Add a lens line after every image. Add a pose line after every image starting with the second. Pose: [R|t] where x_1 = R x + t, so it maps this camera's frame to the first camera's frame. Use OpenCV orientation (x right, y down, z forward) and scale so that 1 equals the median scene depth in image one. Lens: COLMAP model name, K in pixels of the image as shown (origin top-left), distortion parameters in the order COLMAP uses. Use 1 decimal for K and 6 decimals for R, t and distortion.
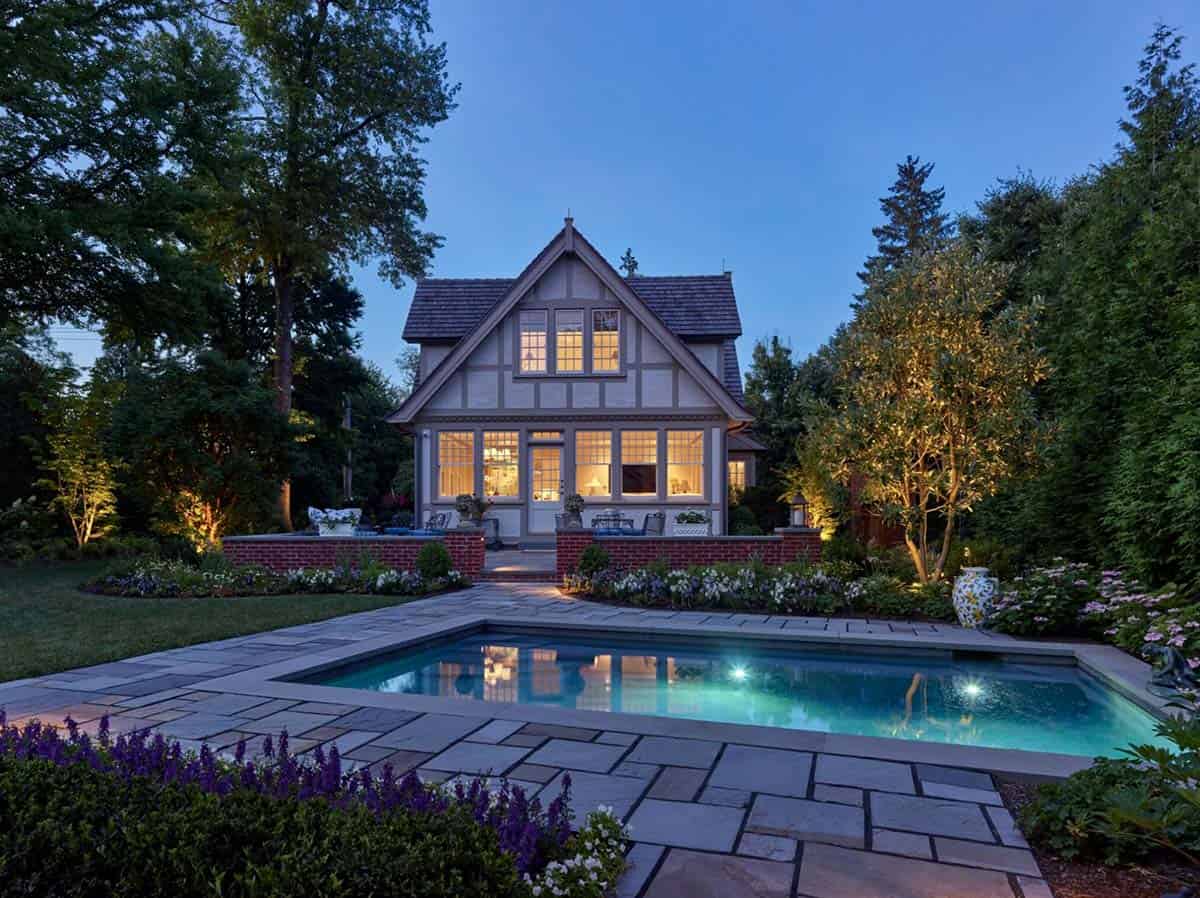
lens RADIAL K [[811.5, 0, 563.7], [0, 811.5, 486.2], [0, 0, 1]] dist [0.030559, 0.006547]
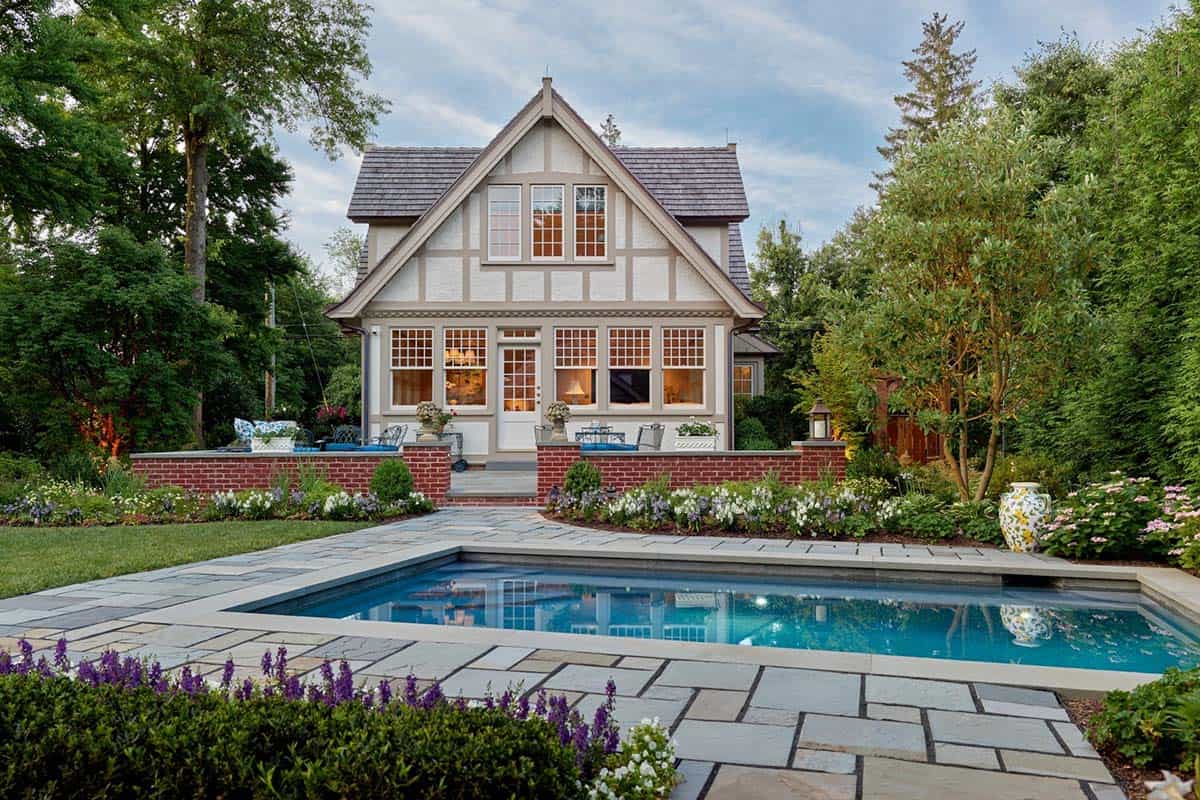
lens RADIAL K [[980.7, 0, 574.7], [0, 980.7, 372.7], [0, 0, 1]] dist [0.036908, 0.001113]
pose [[0.998869, 0.001885, 0.047520, -0.019911], [-0.000600, 0.999634, -0.027049, 0.007801], [-0.047553, 0.026990, 0.998504, -0.025717]]
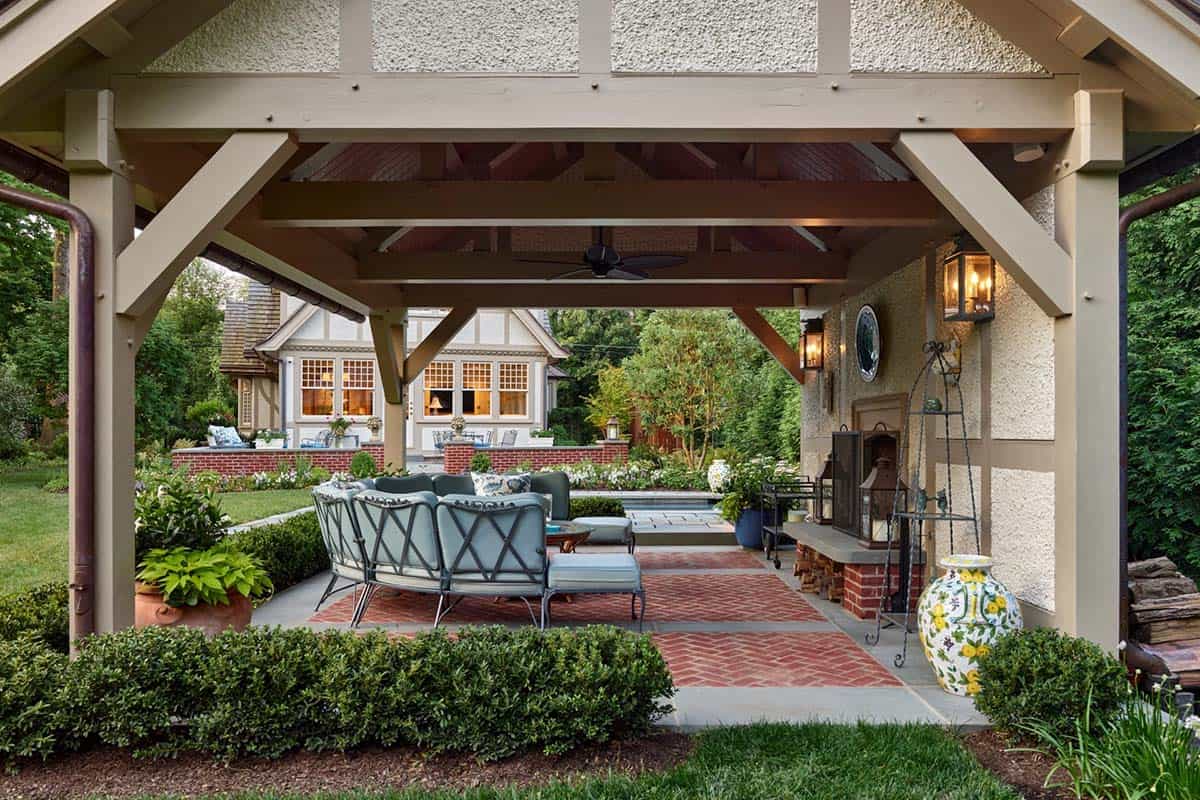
lens RADIAL K [[1007.3, 0, 600.0], [0, 1007.3, 400.0], [0, 0, 1]] dist [0.032712, -0.000271]
pose [[0.944121, 0.009781, 0.329455, -0.350066], [-0.010498, 0.999945, 0.000397, -0.022924], [-0.329433, -0.003833, 0.944171, -0.739770]]
